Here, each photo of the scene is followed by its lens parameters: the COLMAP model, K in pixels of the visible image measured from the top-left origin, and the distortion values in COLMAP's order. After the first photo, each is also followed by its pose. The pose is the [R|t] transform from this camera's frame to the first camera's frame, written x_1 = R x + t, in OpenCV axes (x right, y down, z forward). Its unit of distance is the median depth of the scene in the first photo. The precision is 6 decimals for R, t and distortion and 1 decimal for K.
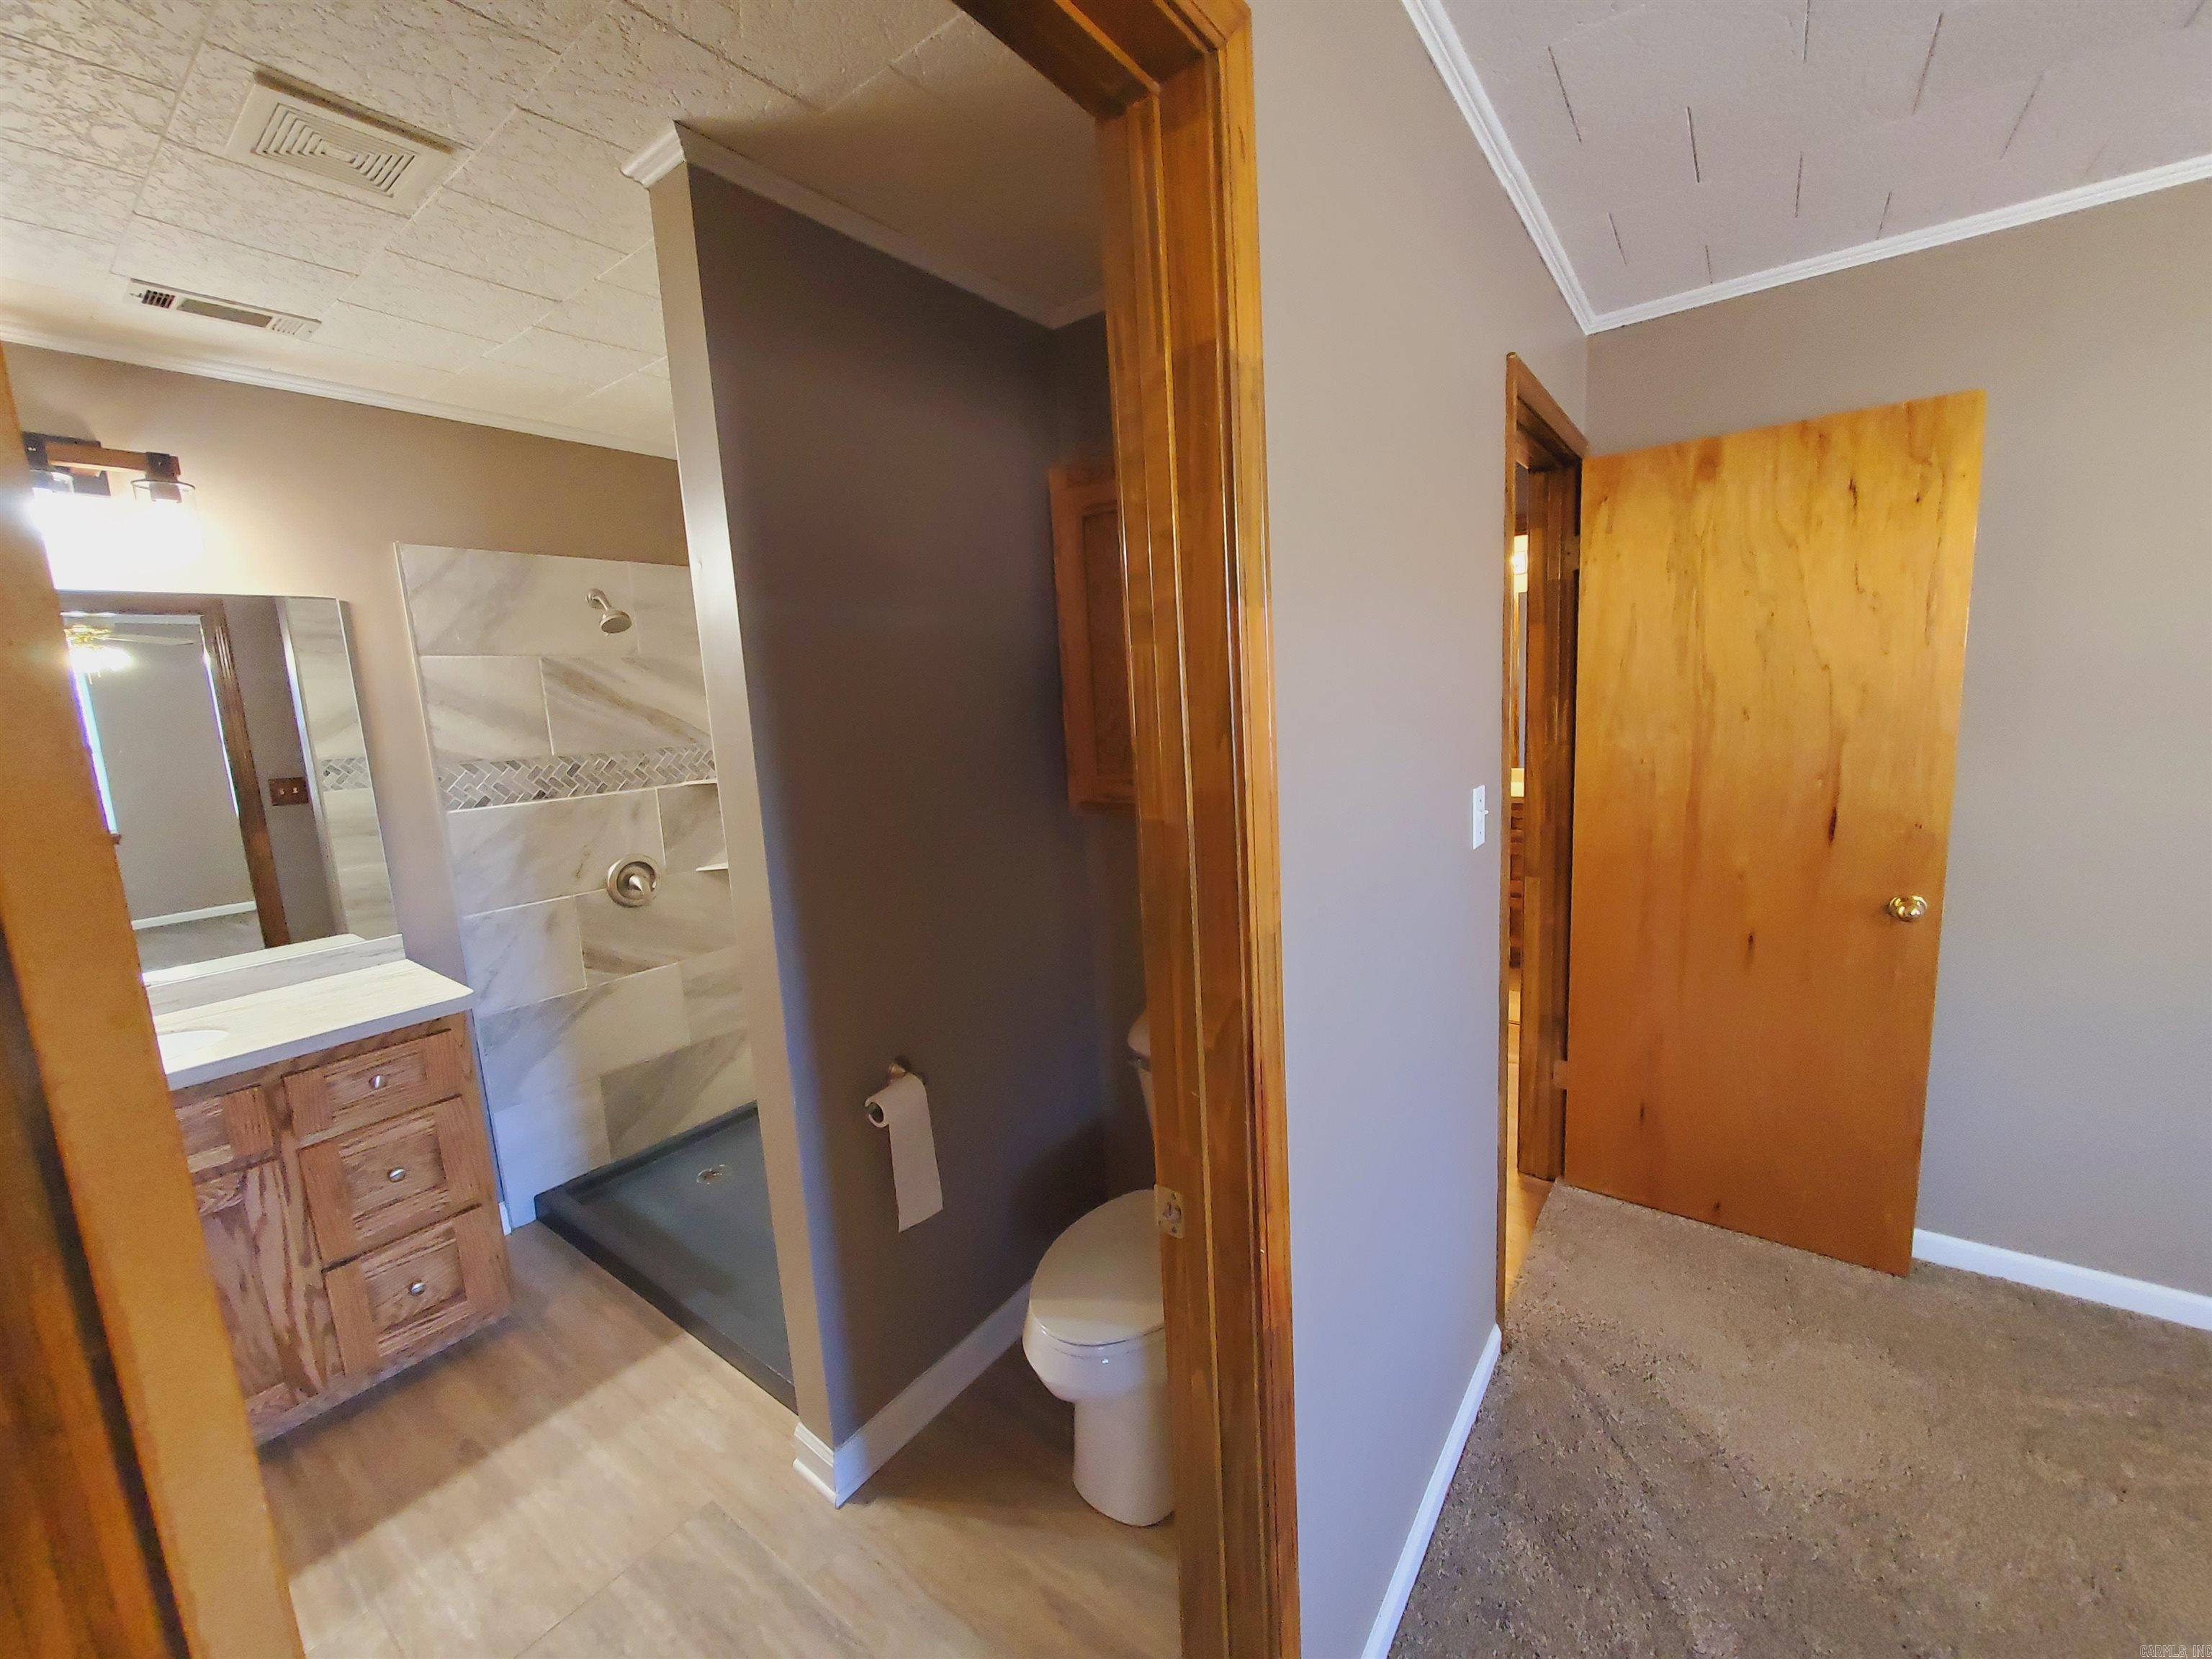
lens RADIAL K [[865.5, 0, 1114.7], [0, 865.5, 830.3], [0, 0, 1]] dist [-0.017909, 0.001168]
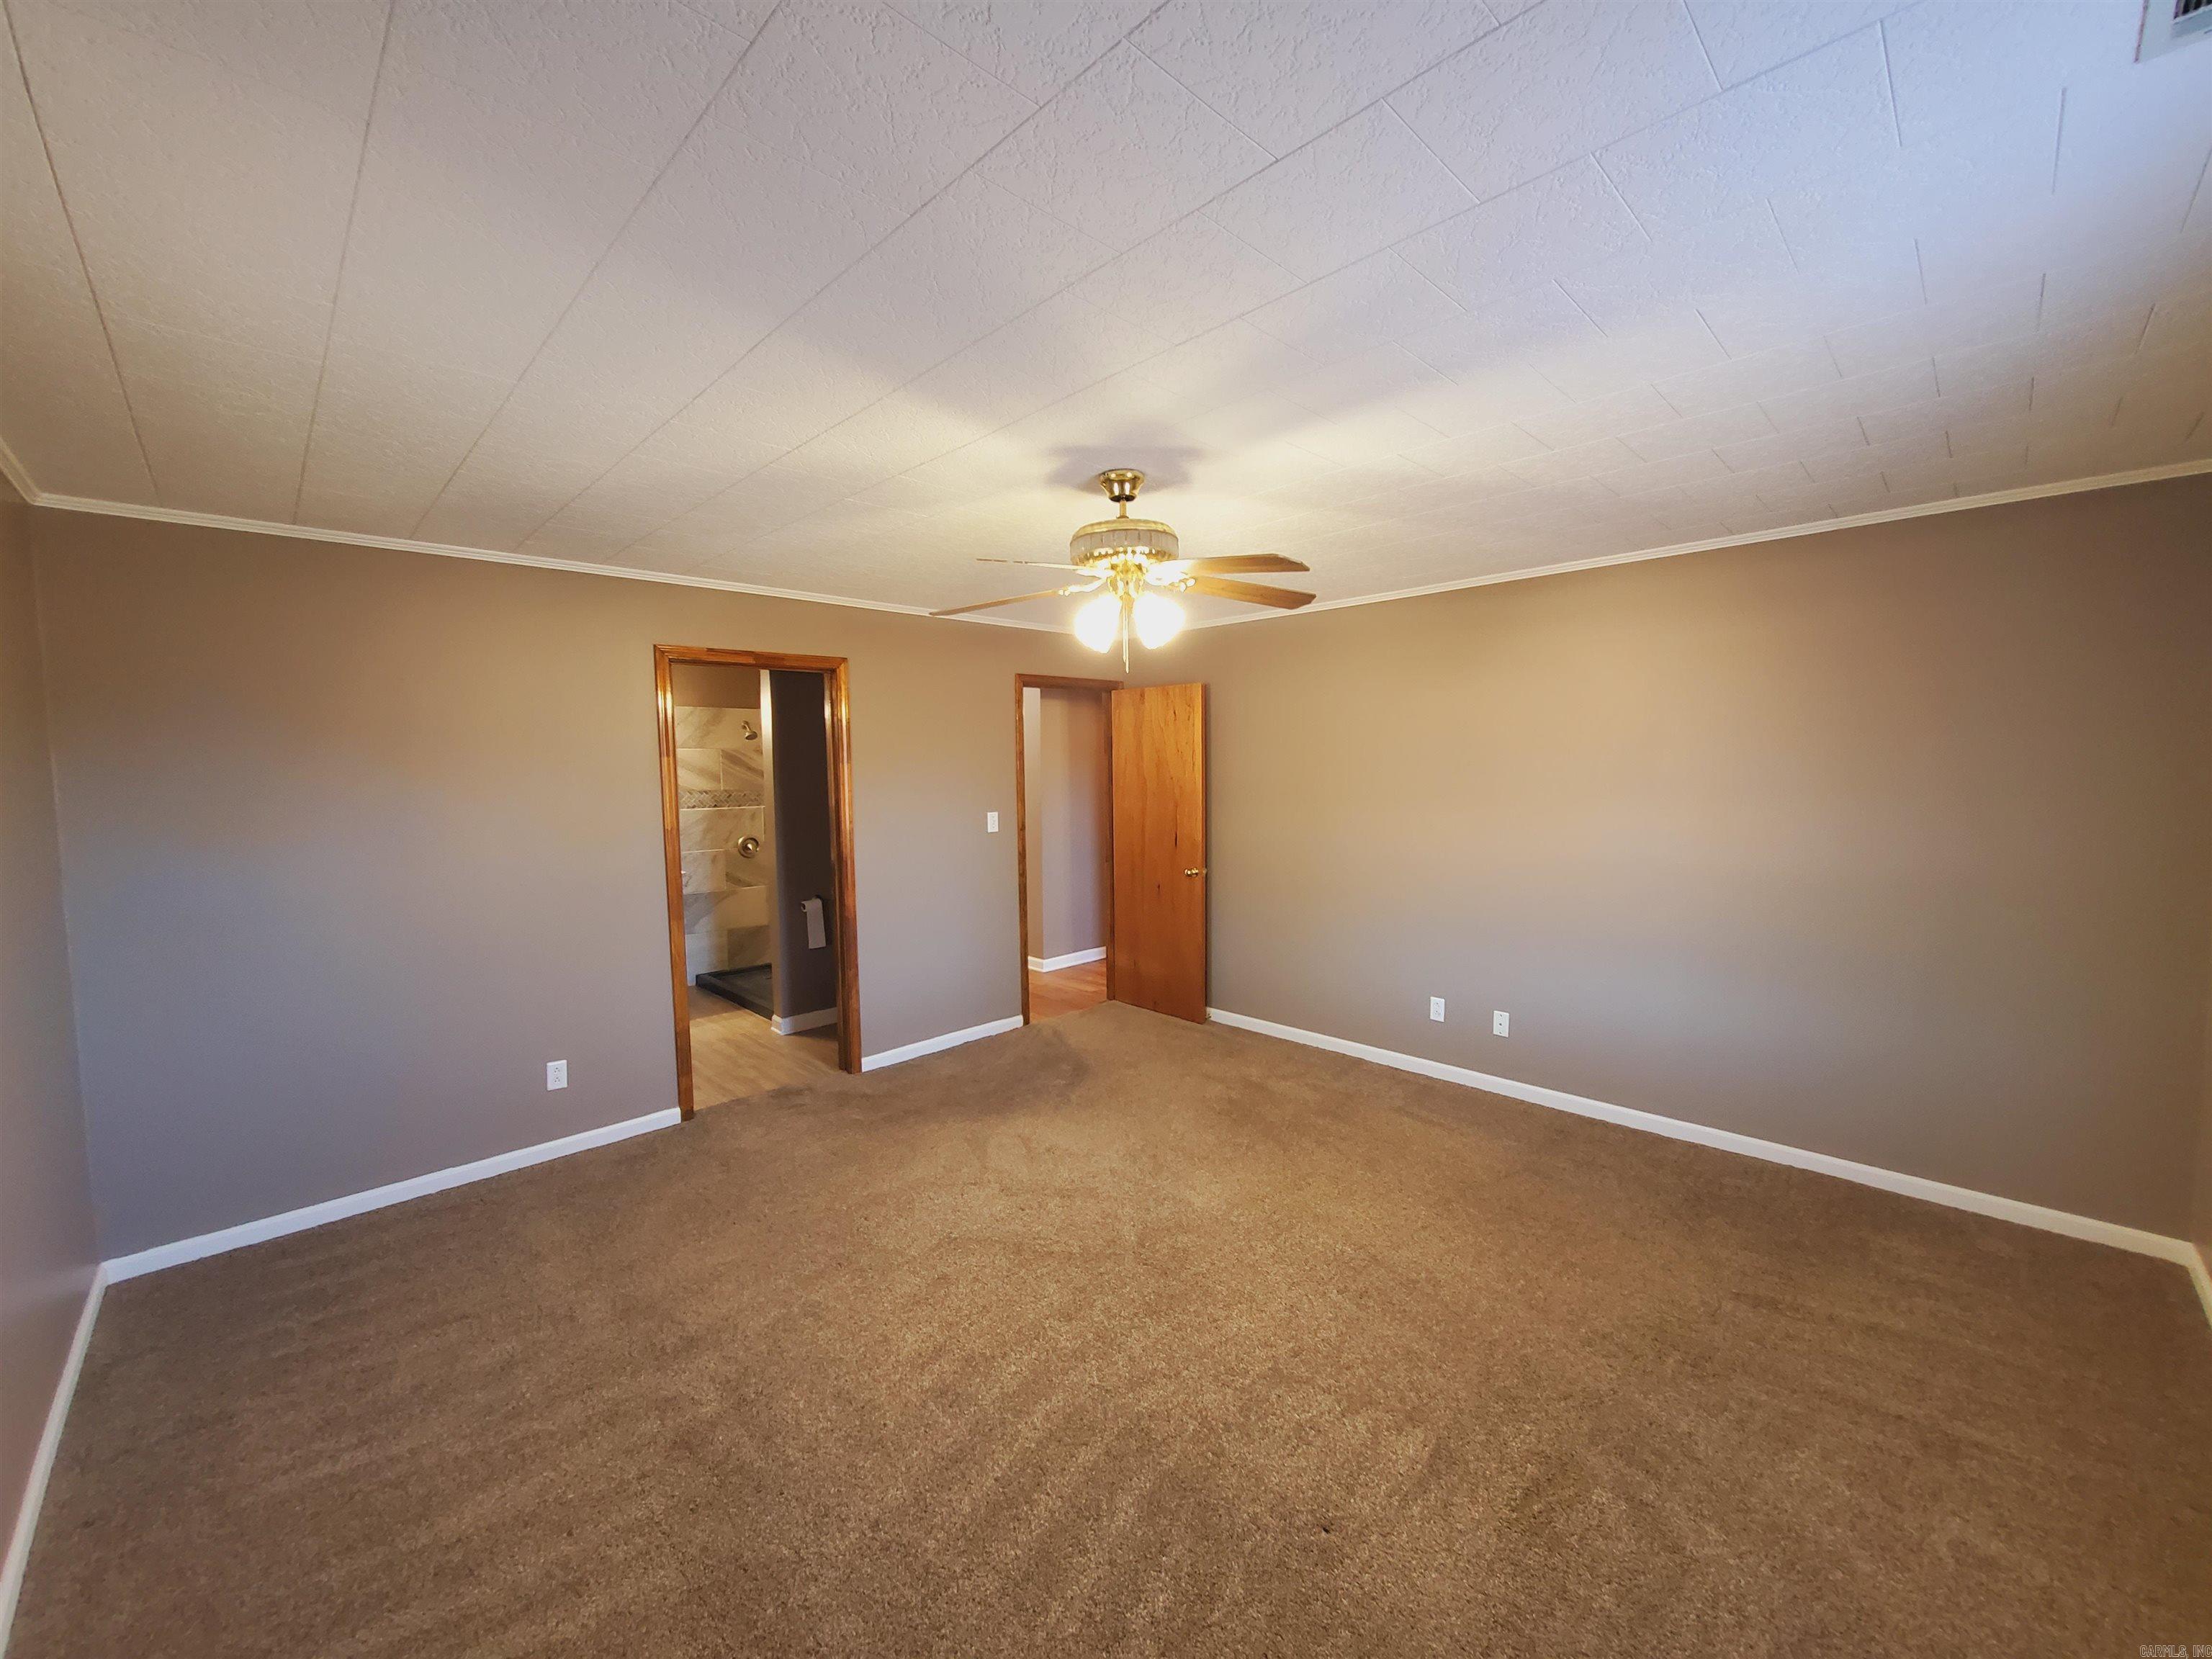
lens RADIAL K [[865.5, 0, 1113.9], [0, 865.5, 827.5], [0, 0, 1]] dist [-0.017909, 0.001168]
pose [[0.985988, 0.053888, -0.157871, 0.844707], [-0.065810, 0.995283, -0.071287, 0.122528], [0.153285, 0.080677, 0.984883, -1.245002]]
